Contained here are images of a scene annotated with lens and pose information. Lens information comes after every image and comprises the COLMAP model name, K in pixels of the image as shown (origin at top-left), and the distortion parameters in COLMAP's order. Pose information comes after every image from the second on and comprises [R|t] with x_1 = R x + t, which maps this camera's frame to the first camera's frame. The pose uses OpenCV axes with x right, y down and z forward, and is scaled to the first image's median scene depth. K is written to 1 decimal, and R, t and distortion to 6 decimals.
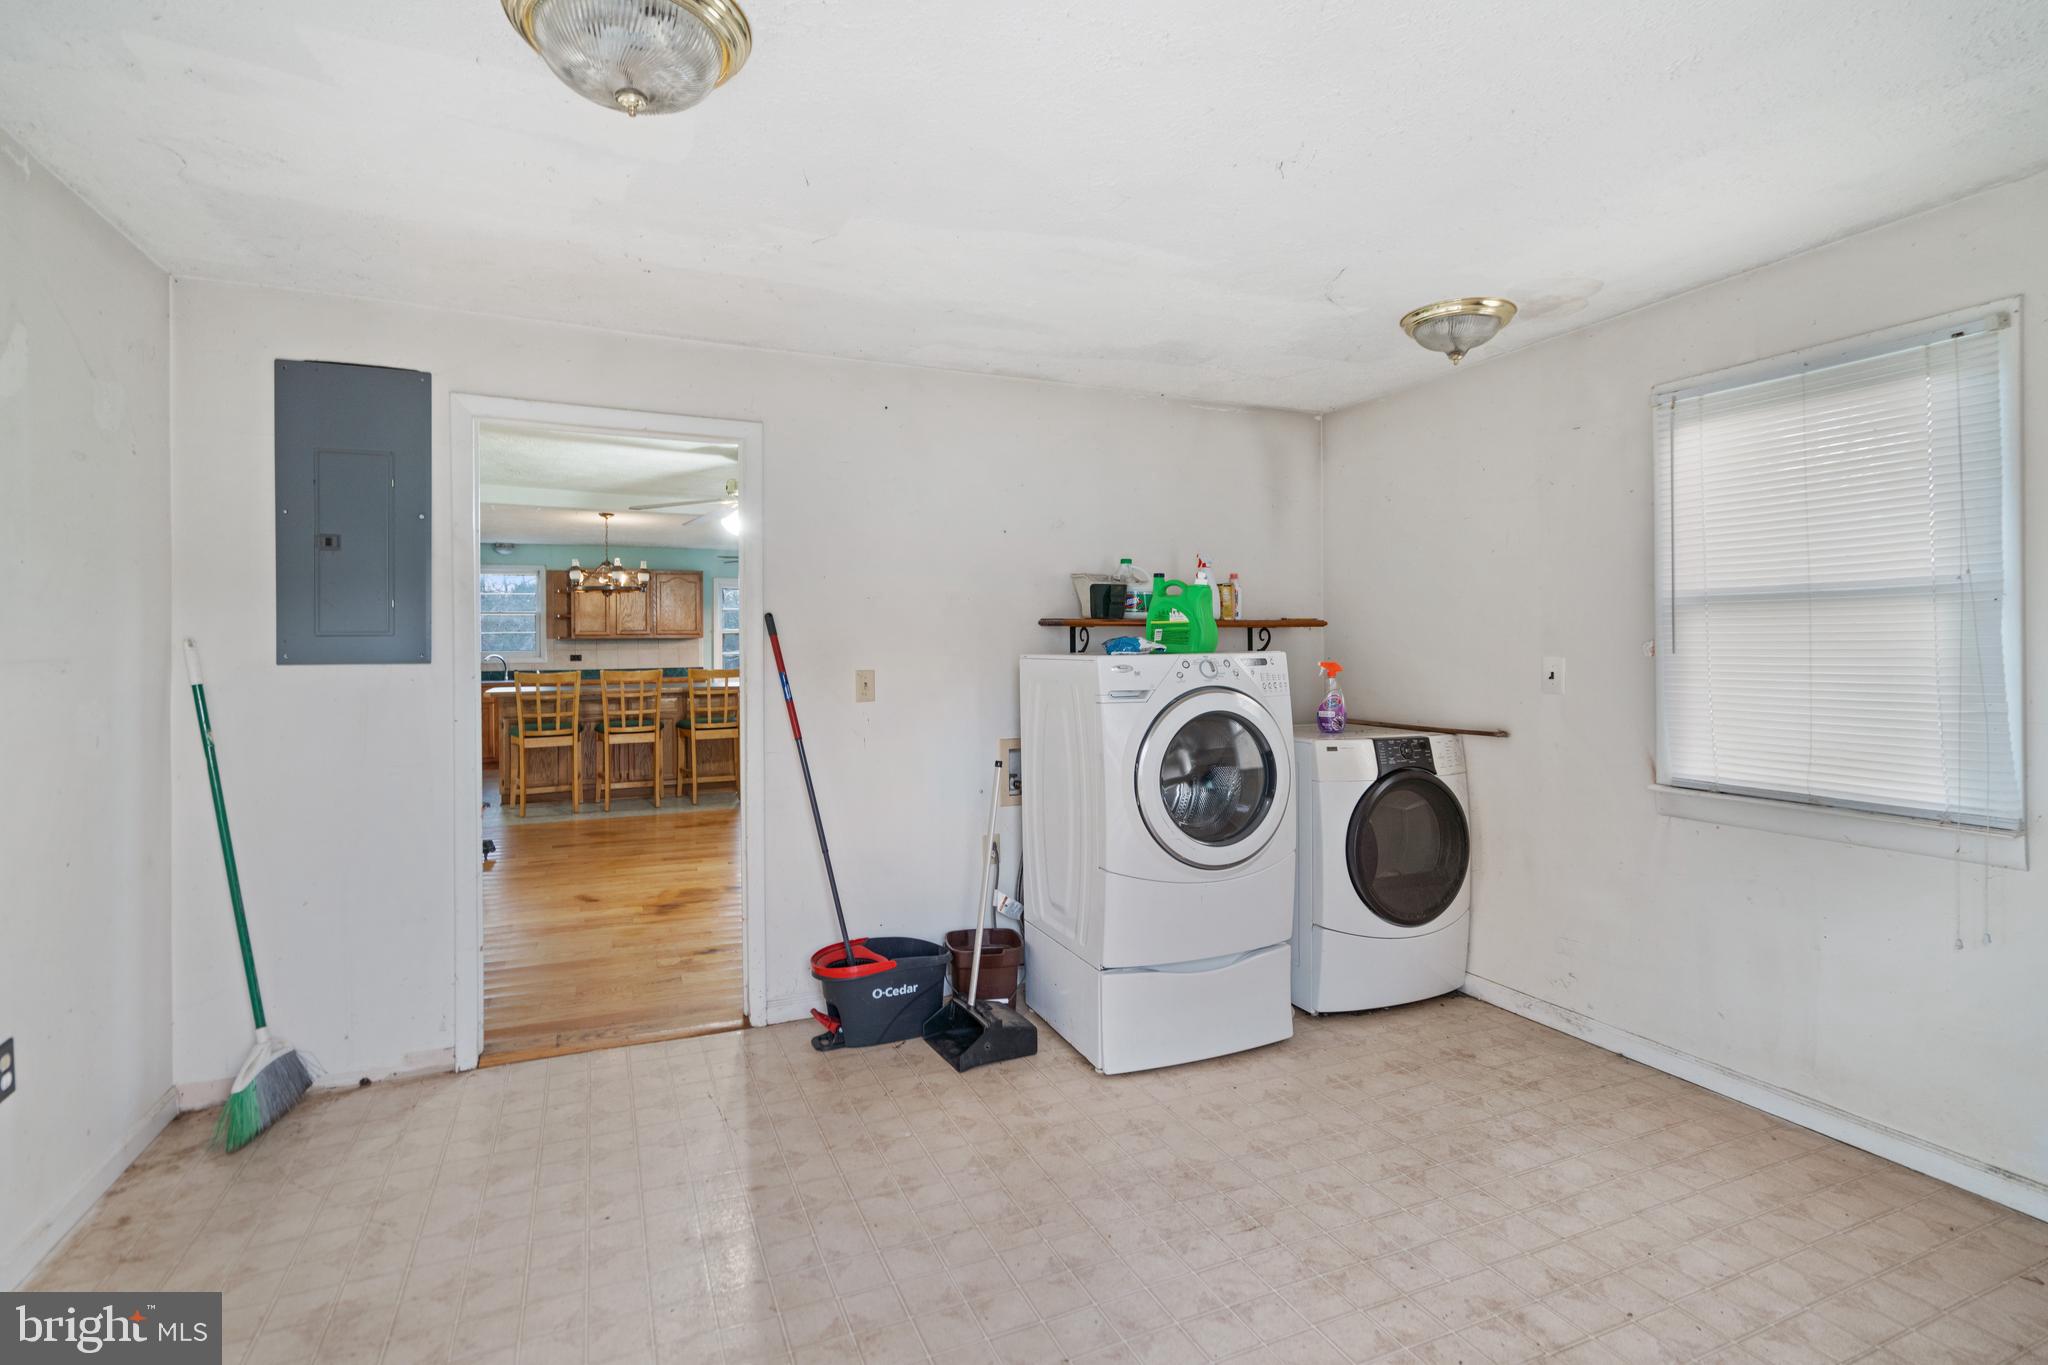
lens RADIAL K [[976.2, 0, 1021.8], [0, 976.2, 646.8], [0, 0, 1]] dist [-0.003791, 0.000637]
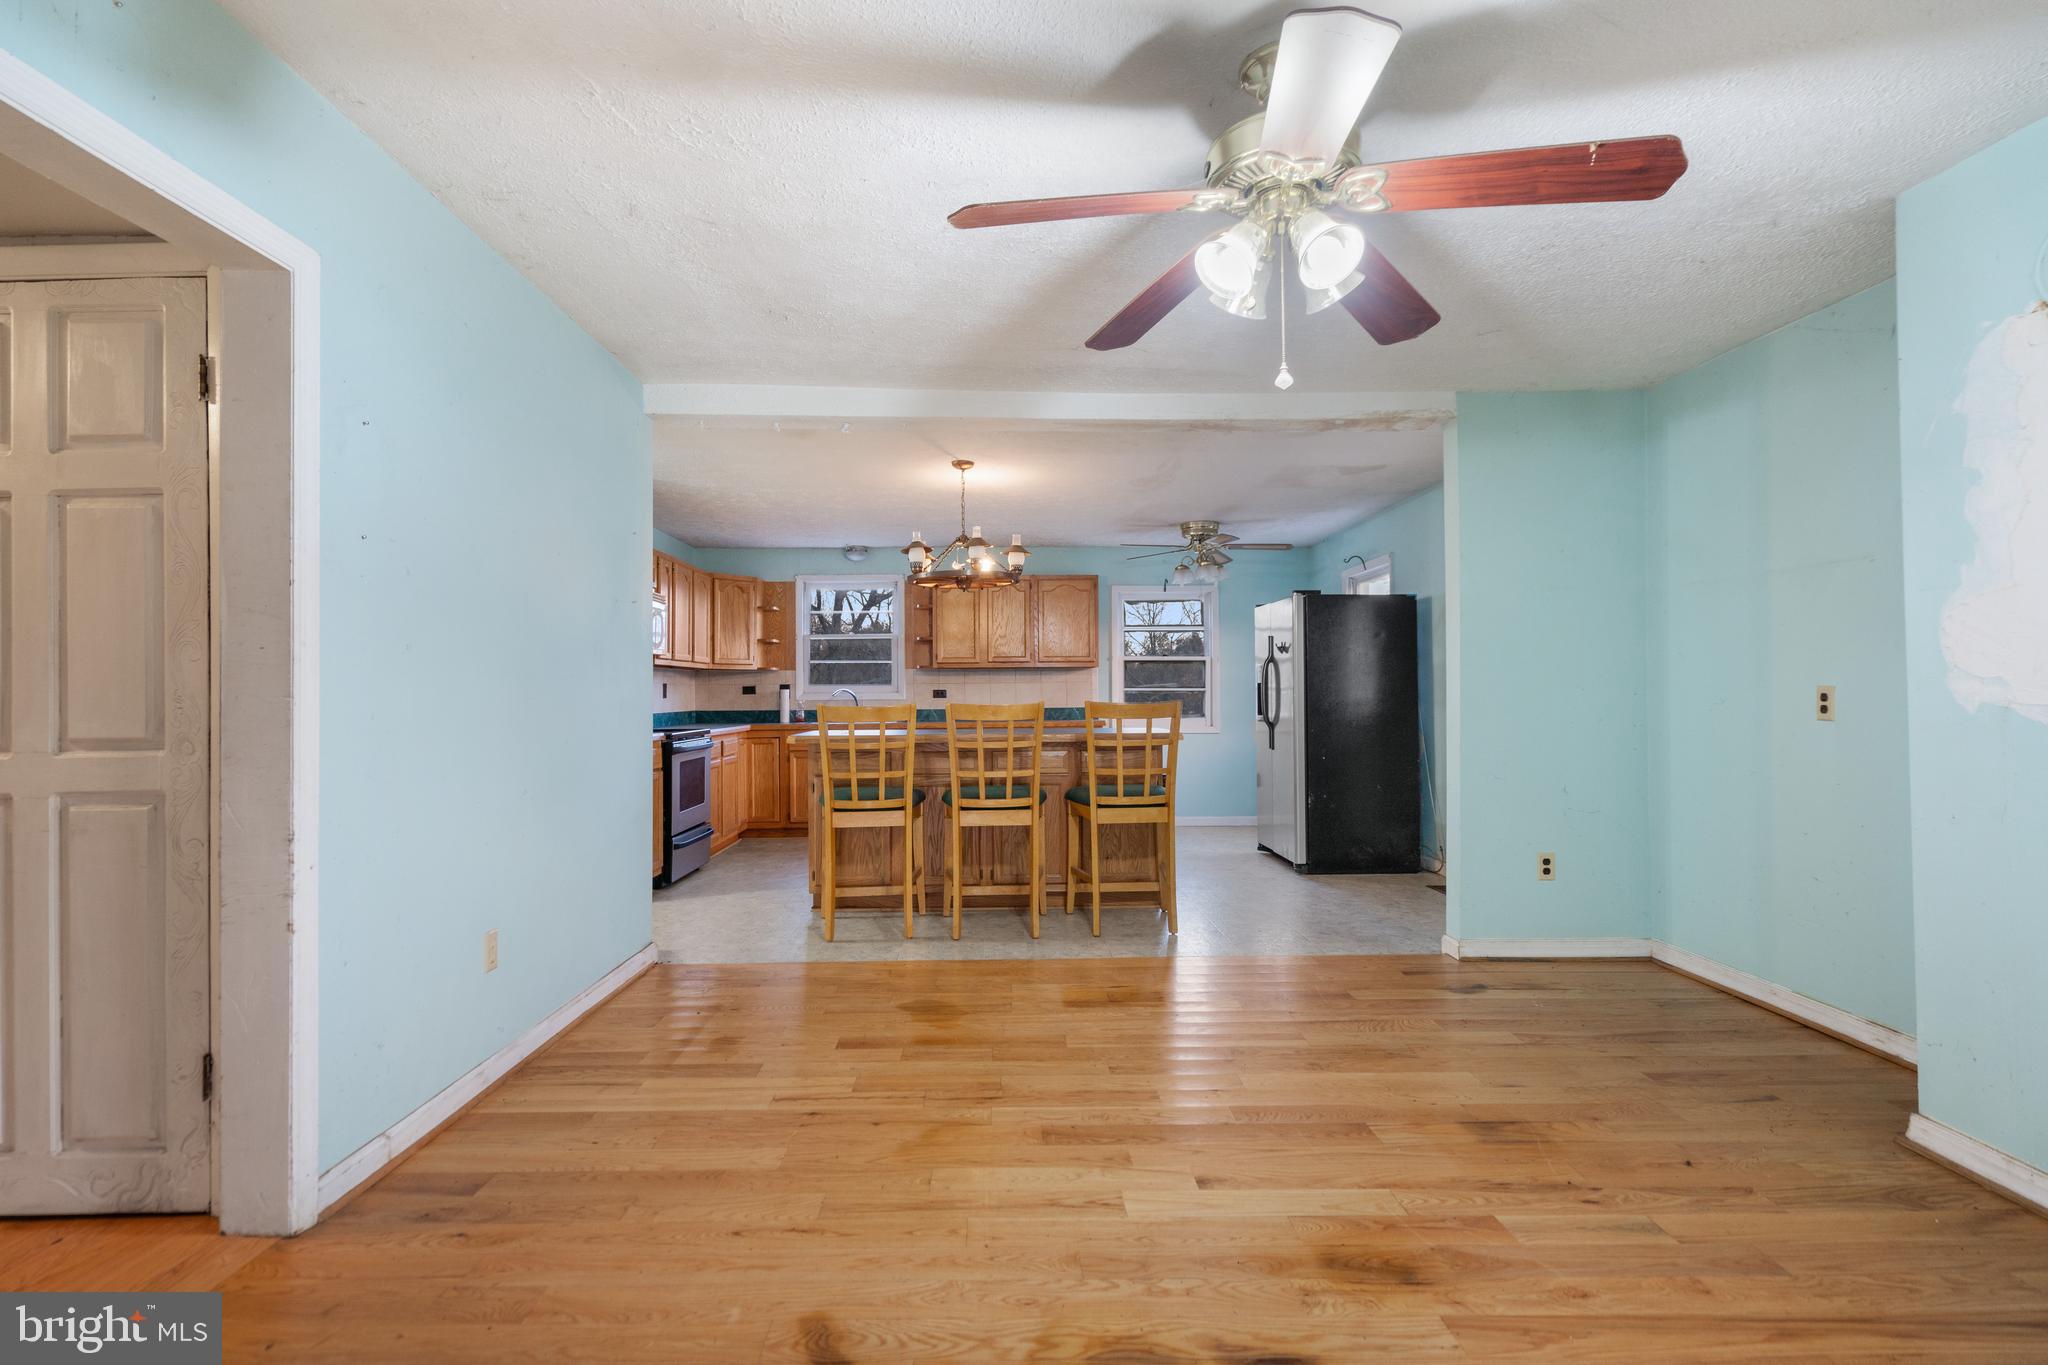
lens RADIAL K [[976.2, 0, 981.5], [0, 976.2, 682.3], [0, 0, 1]] dist [-0.003791, 0.000637]
pose [[0.912200, -0.005674, -0.409705, -0.157136], [-0.000789, 0.999878, -0.015602, 0.019732], [0.409744, 0.014555, 0.912084, 0.436090]]
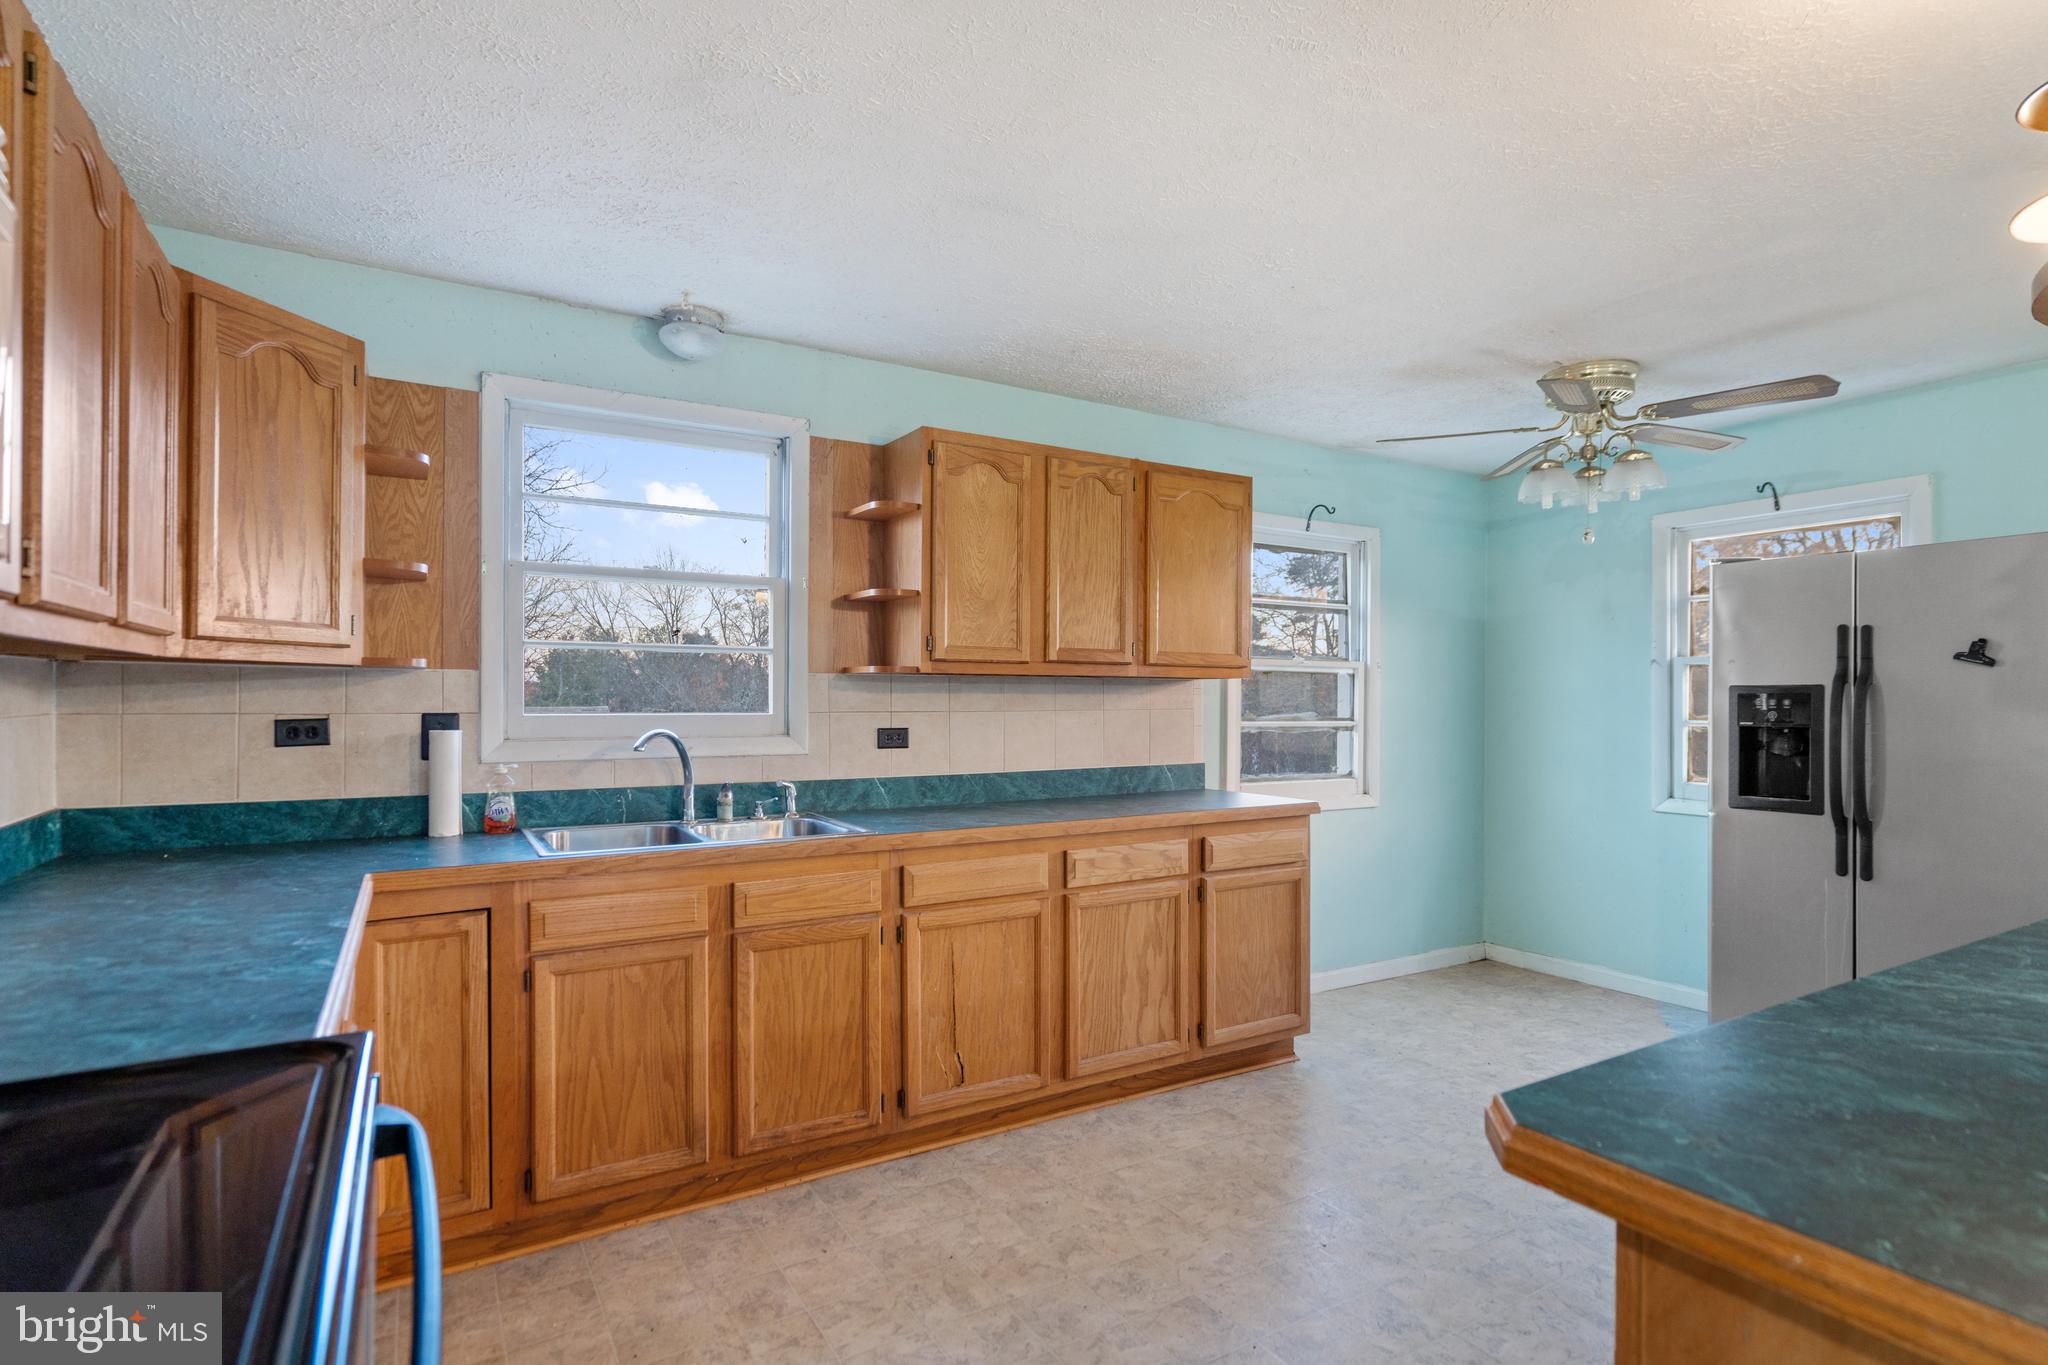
lens RADIAL K [[1036.6, 0, 1020.6], [0, 1036.6, 700.6], [0, 0, 1]] dist [-0.000927, 0.000332]
pose [[0.992182, 0.011470, 0.124270, -0.629163], [-0.011540, 0.999933, -0.000158, -0.000582], [-0.124263, -0.001277, 0.992248, 0.933668]]
